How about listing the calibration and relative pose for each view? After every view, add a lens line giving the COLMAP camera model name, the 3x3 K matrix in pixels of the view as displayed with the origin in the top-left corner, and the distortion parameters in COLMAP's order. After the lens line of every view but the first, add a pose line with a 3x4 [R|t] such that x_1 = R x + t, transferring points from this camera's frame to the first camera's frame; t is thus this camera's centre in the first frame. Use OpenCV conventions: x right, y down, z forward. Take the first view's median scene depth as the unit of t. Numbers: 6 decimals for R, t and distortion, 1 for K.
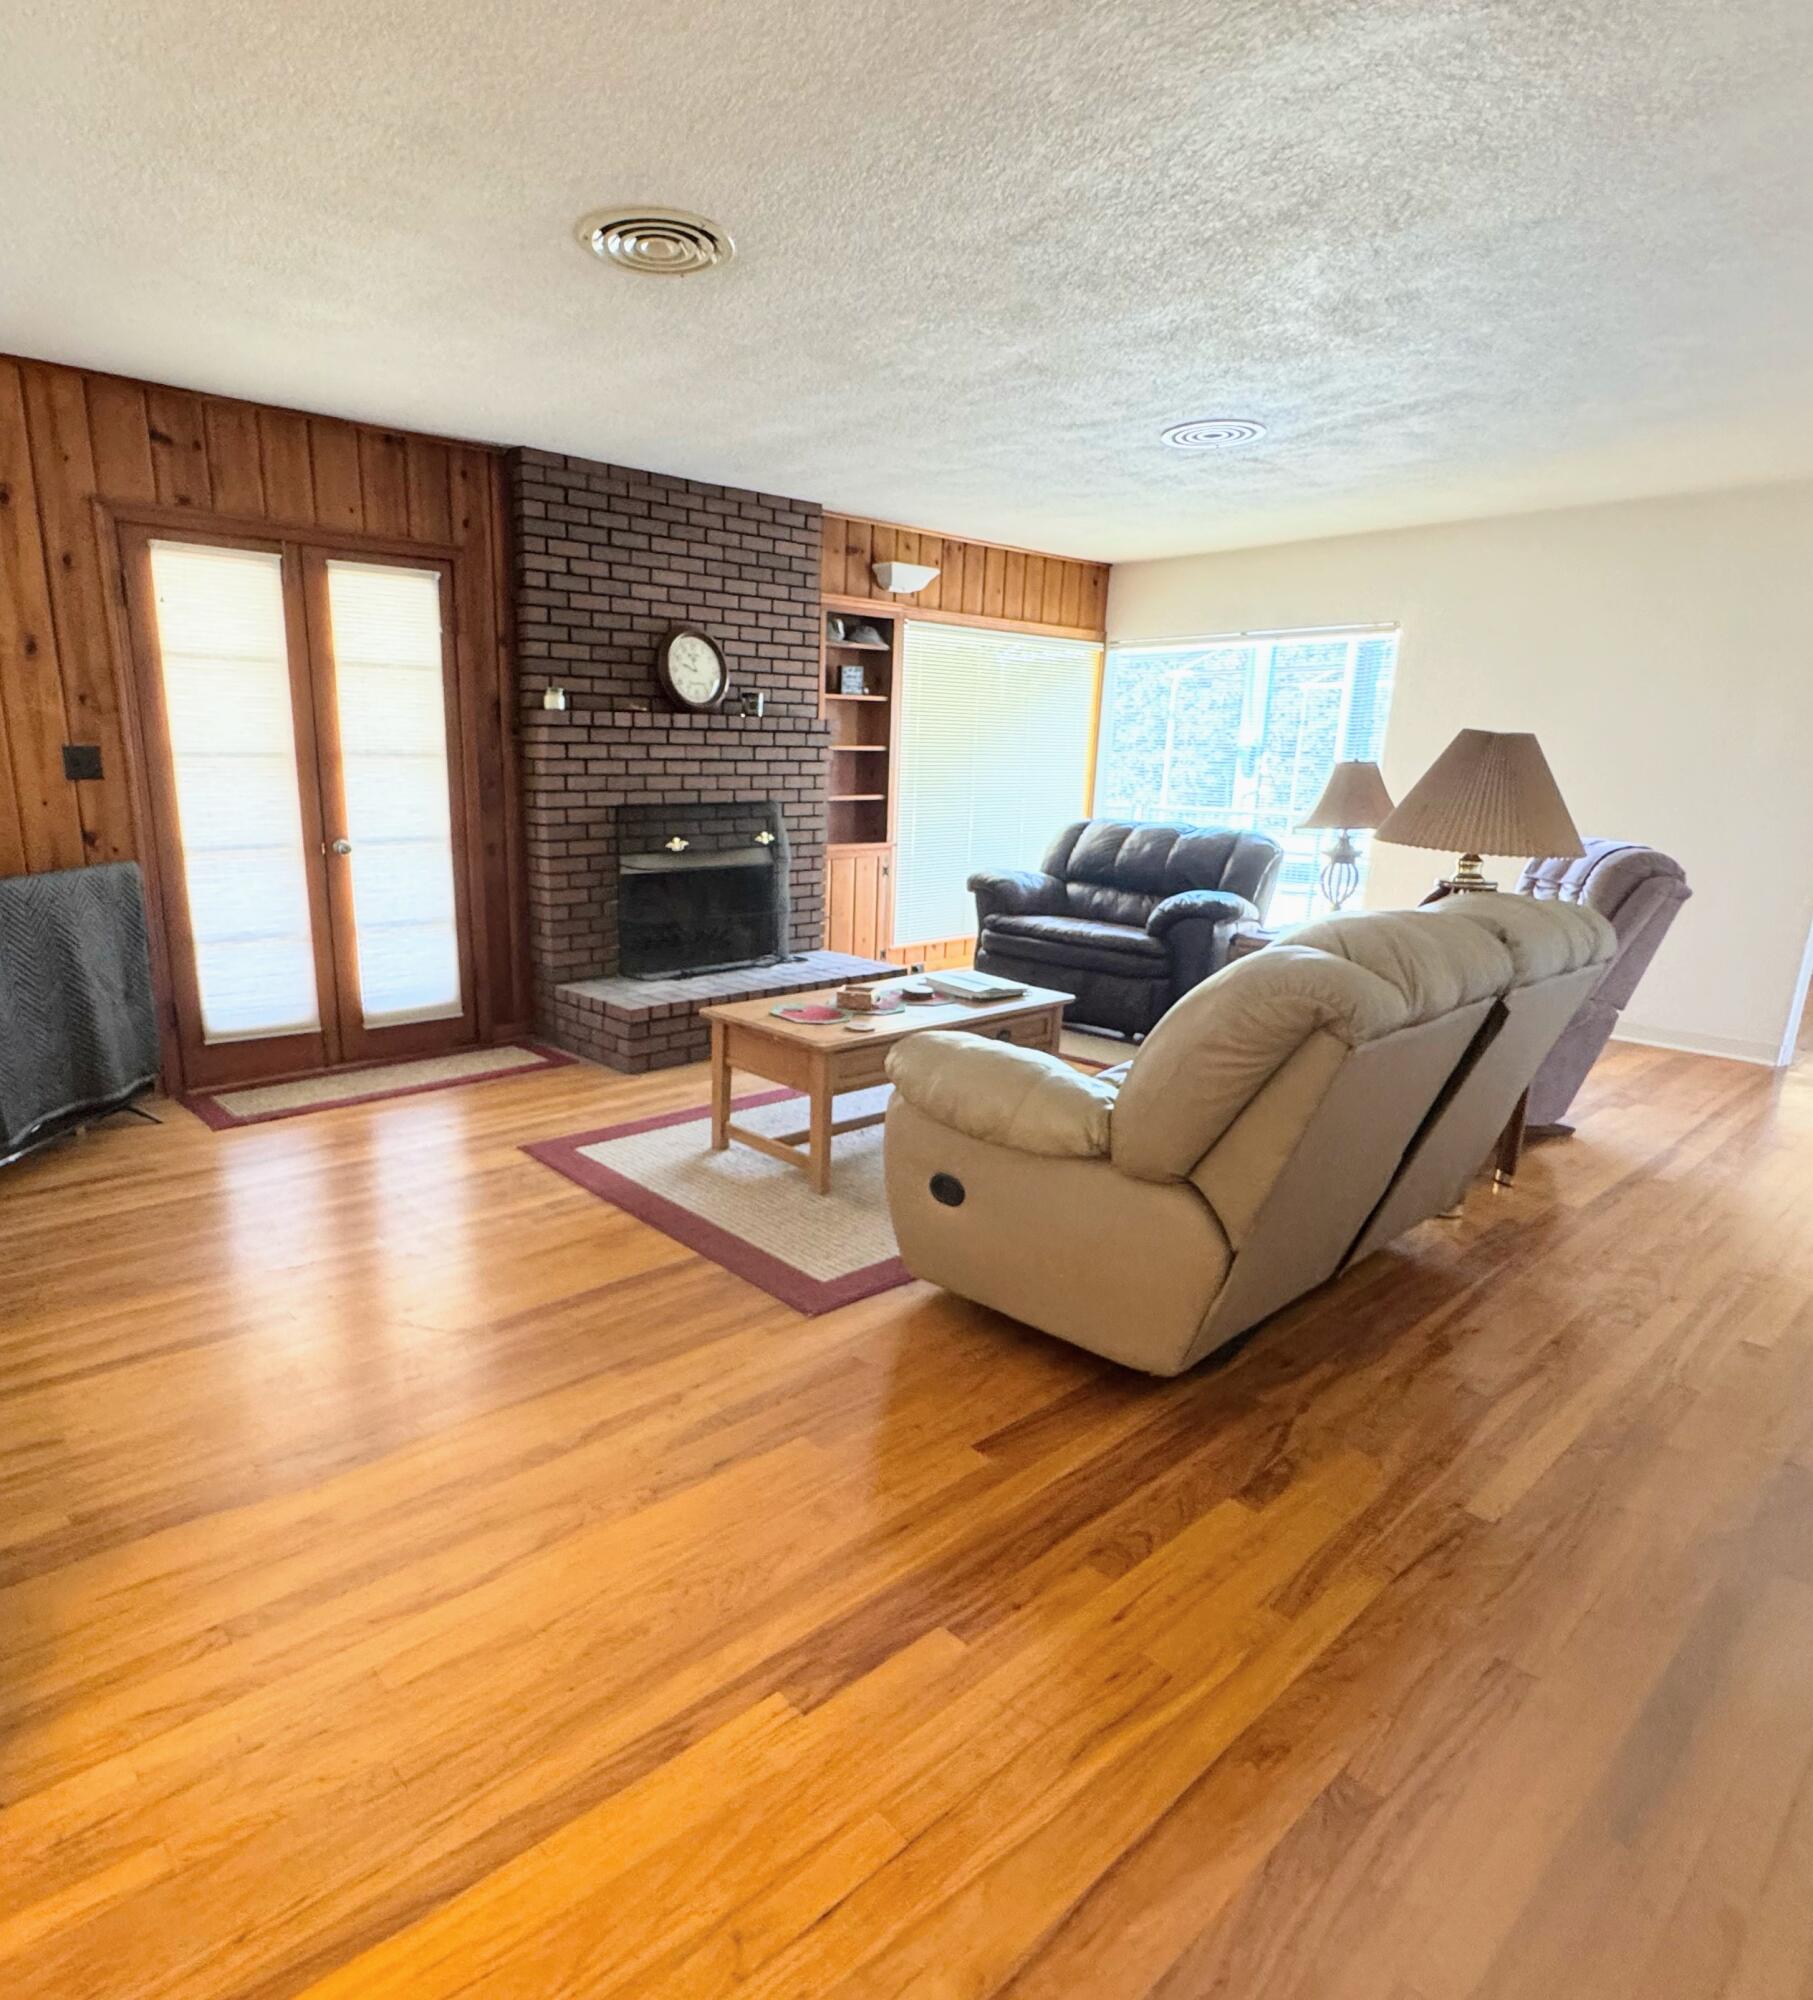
lens RADIAL K [[1220.9, 0, 906.5], [0, 1220.9, 1000.0], [0, 0, 1]] dist [-0.000018, 0.000000]
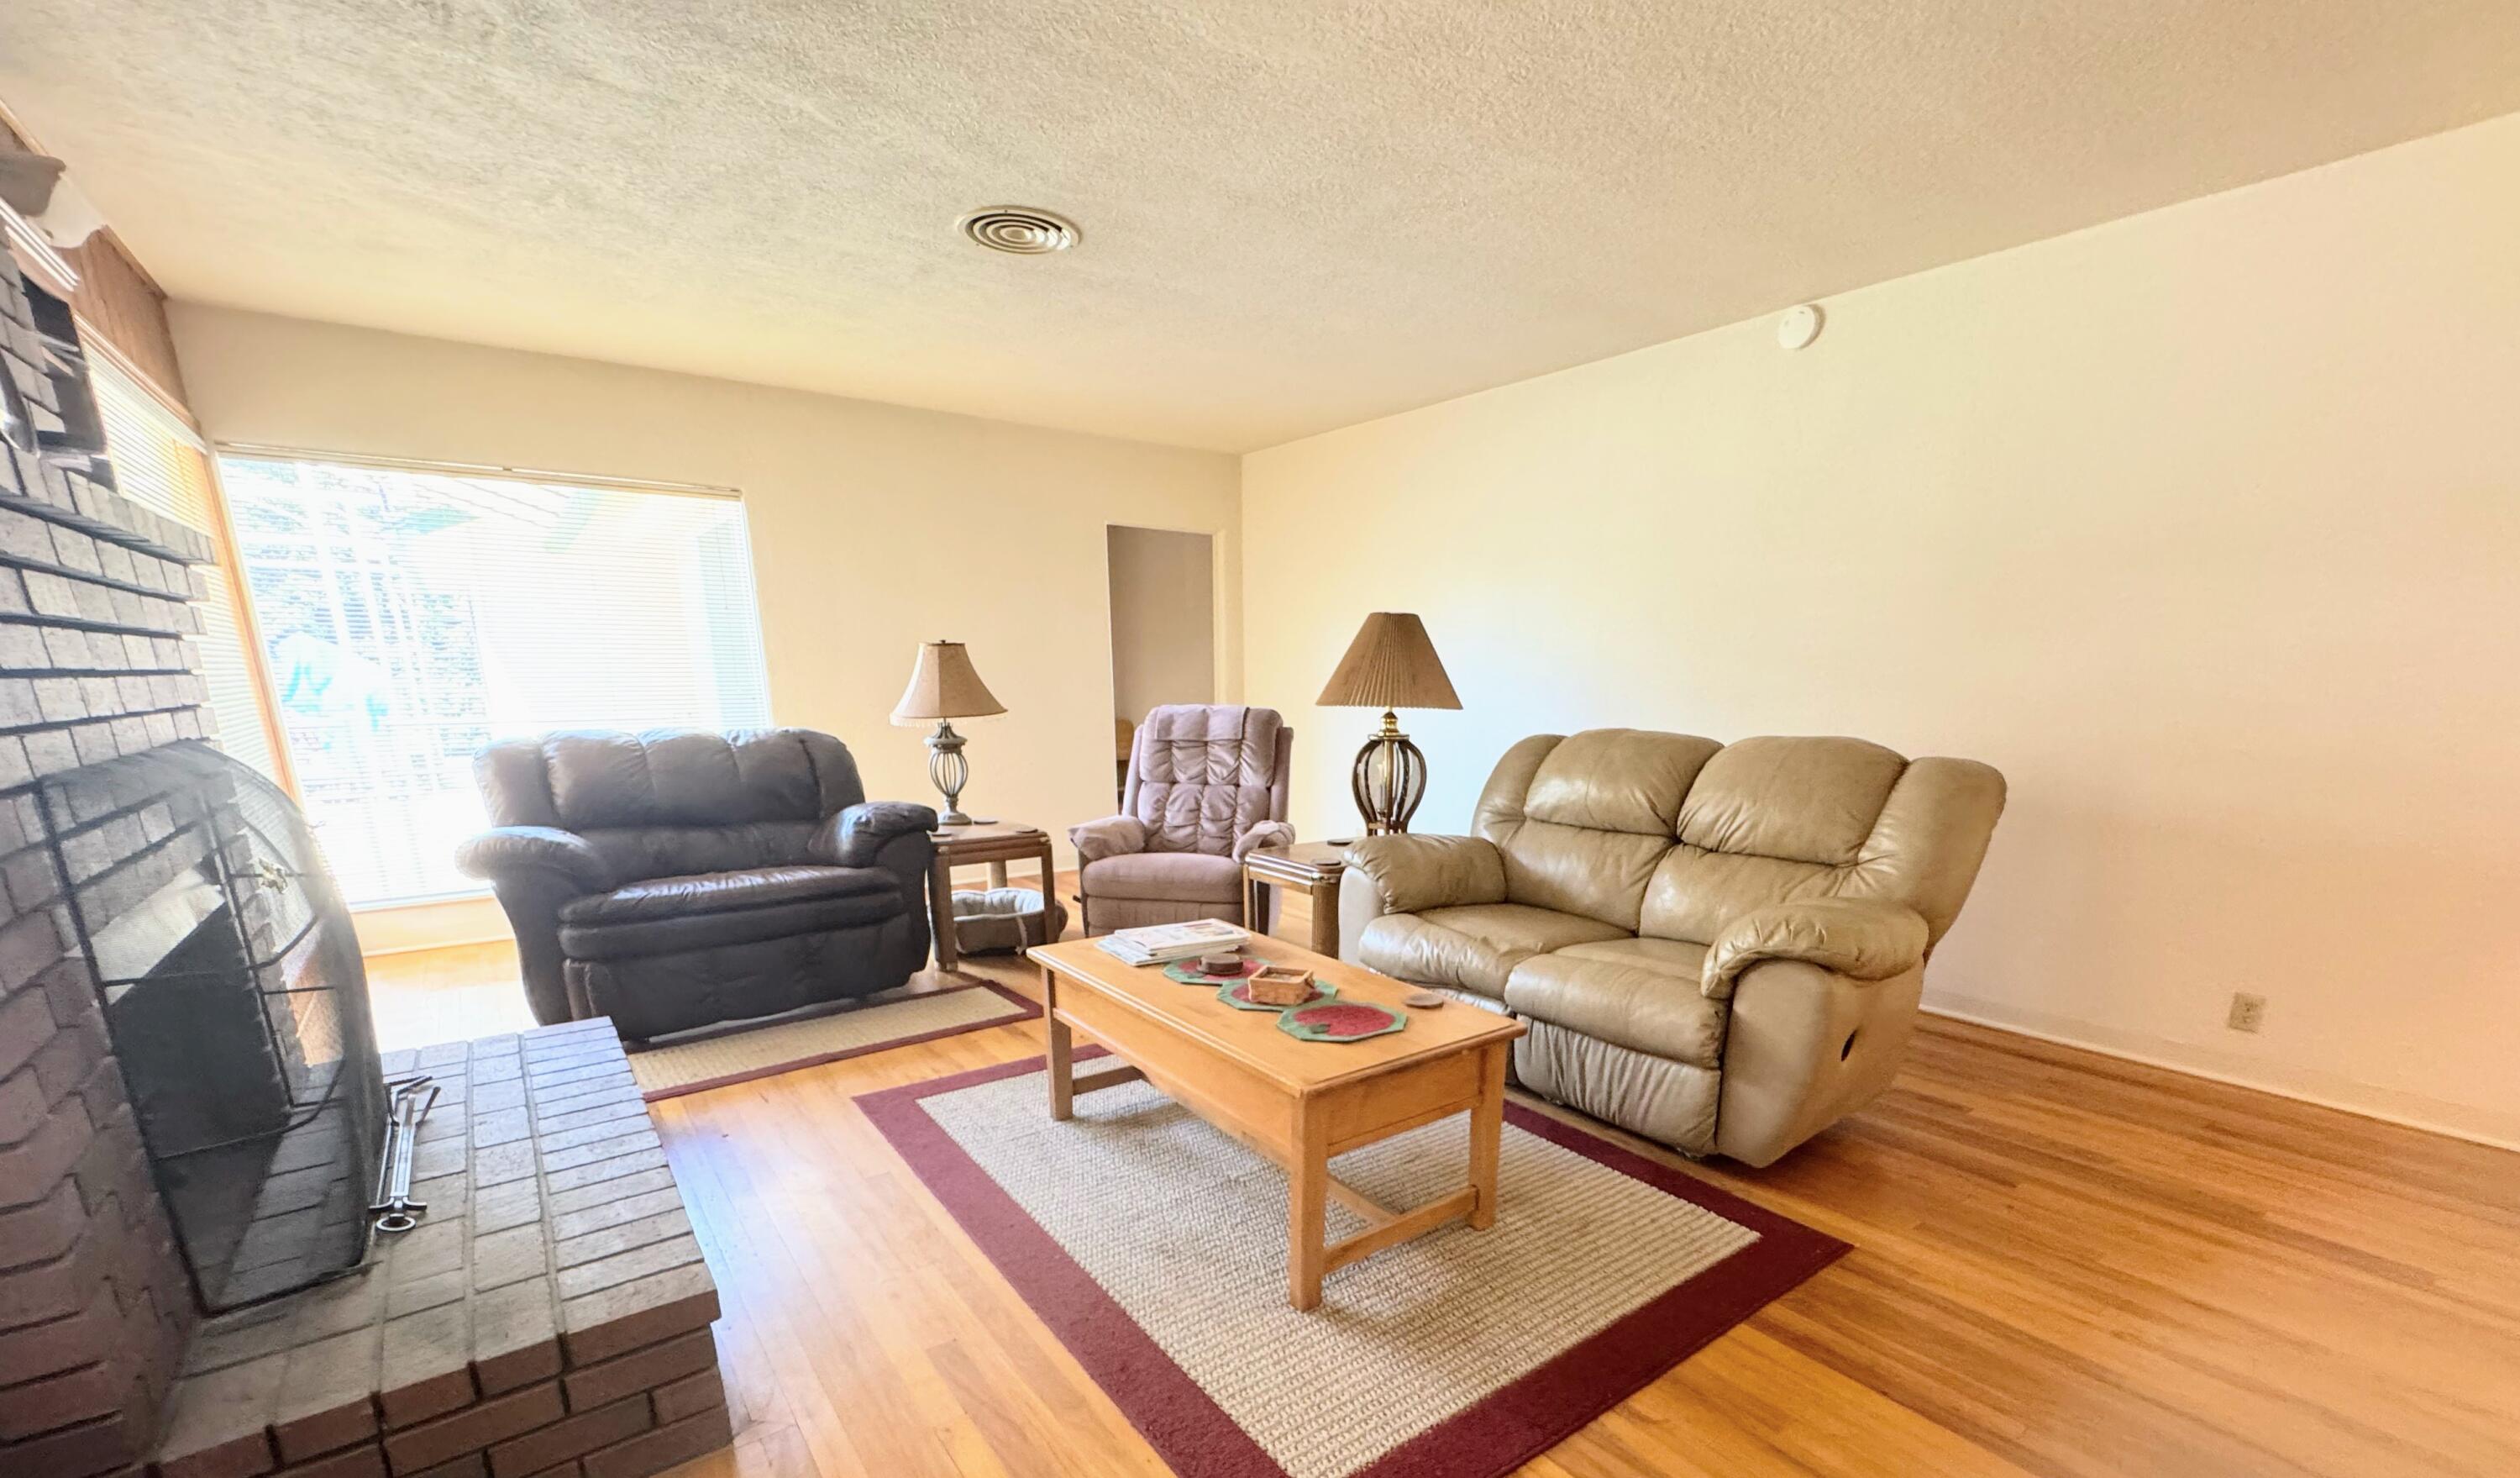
lens RADIAL K [[1058.2, 0, 1260.0], [0, 1058.2, 739.0], [0, 0, 1]] dist [-0.000223, -0.000009]
pose [[0.126776, -0.094029, 0.987465, -0.670065], [0.204539, 0.976581, 0.066733, -0.192102], [-0.970614, 0.193515, 0.143040, 0.953831]]
